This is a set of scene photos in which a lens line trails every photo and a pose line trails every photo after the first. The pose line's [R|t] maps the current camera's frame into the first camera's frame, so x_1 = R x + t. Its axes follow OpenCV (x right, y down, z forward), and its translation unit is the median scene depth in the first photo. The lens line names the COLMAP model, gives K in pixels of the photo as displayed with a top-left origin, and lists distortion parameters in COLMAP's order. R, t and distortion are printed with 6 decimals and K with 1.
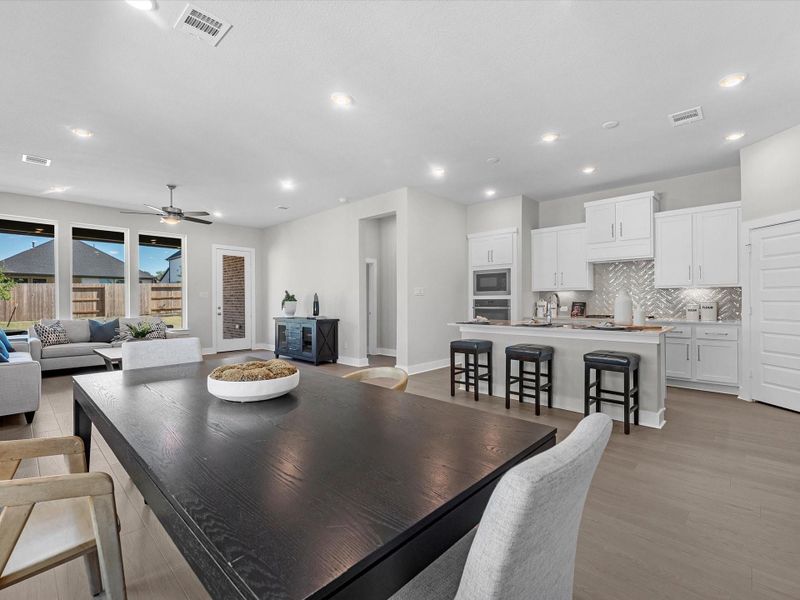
lens RADIAL K [[367.1, 0, 400.0], [0, 367.1, 300.0], [0, 0, 1]] dist [-0.000658, -0.000187]
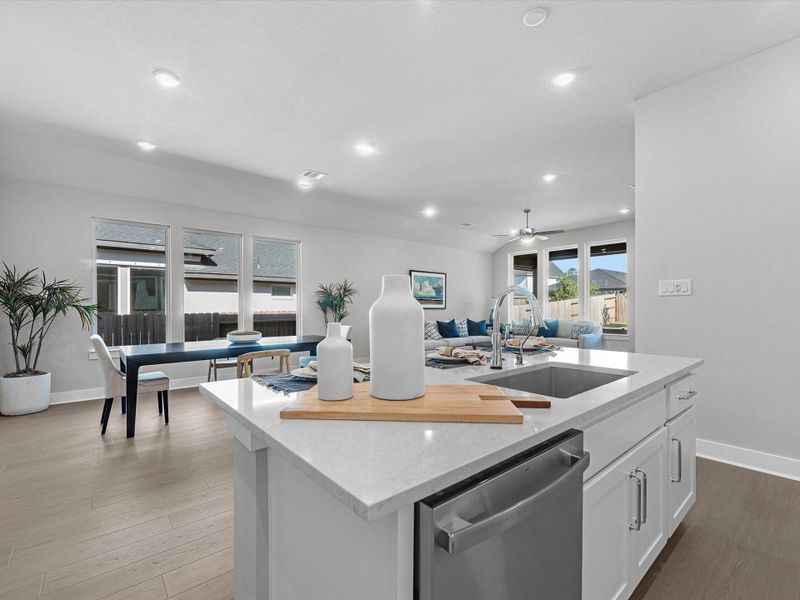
lens RADIAL K [[359.2, 0, 401.7], [0, 359.2, 313.0], [0, 0, 1]] dist [-0.001859, -0.000159]
pose [[-0.106679, 0.020098, -0.994090, 0.528032], [0.005352, 0.999793, 0.019639, -0.000293], [0.994279, -0.003225, -0.106765, 0.637296]]
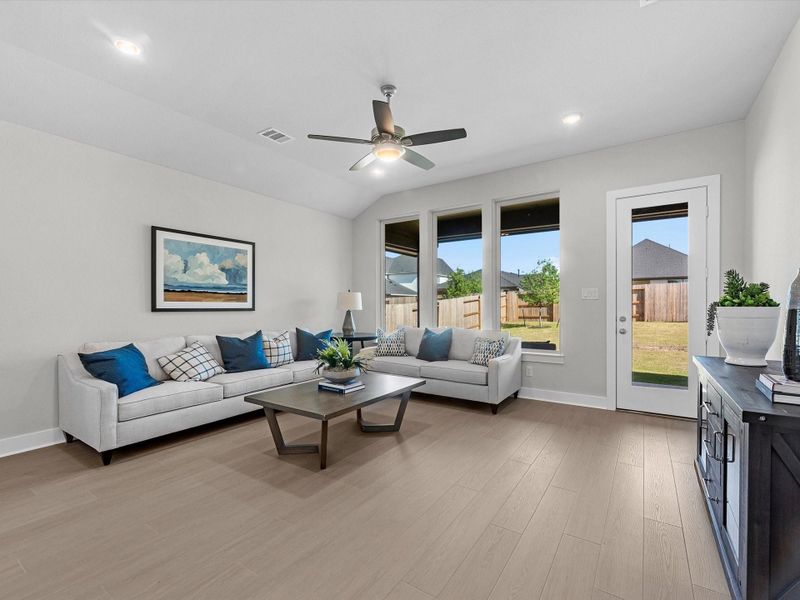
lens RADIAL K [[367.0, 0, 399.1], [0, 367.0, 306.7], [0, 0, 1]] dist [-0.002698, -0.000552]
pose [[0.167710, 0.006764, -0.985813, -0.081938], [0.004081, 0.999963, 0.007555, 0.000178], [0.985828, -0.005290, 0.167677, 0.823209]]
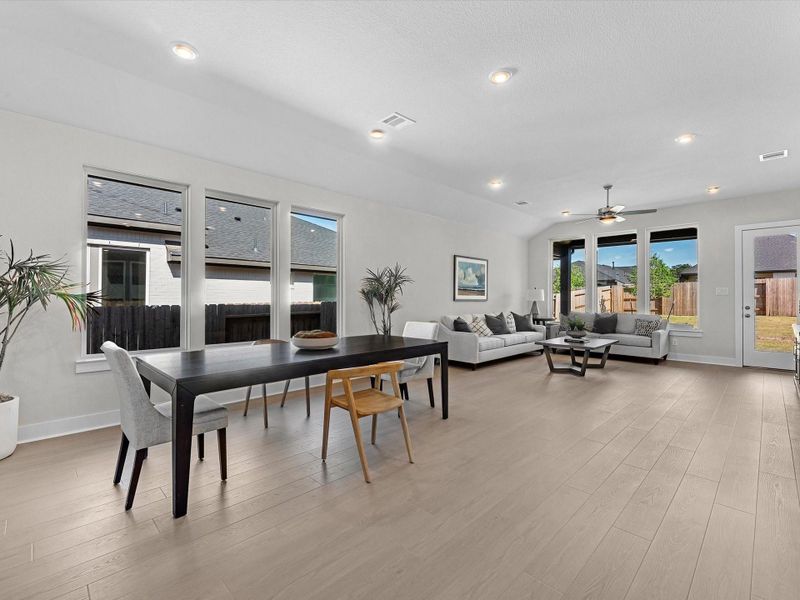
lens RADIAL K [[367.1, 0, 400.0], [0, 367.1, 300.0], [0, 0, 1]] dist [-0.000658, -0.000187]
pose [[-0.026989, 0.008881, -0.999596, 0.373489], [-0.000502, 0.999960, 0.008898, -0.001259], [0.999636, 0.000742, -0.026983, 0.398636]]
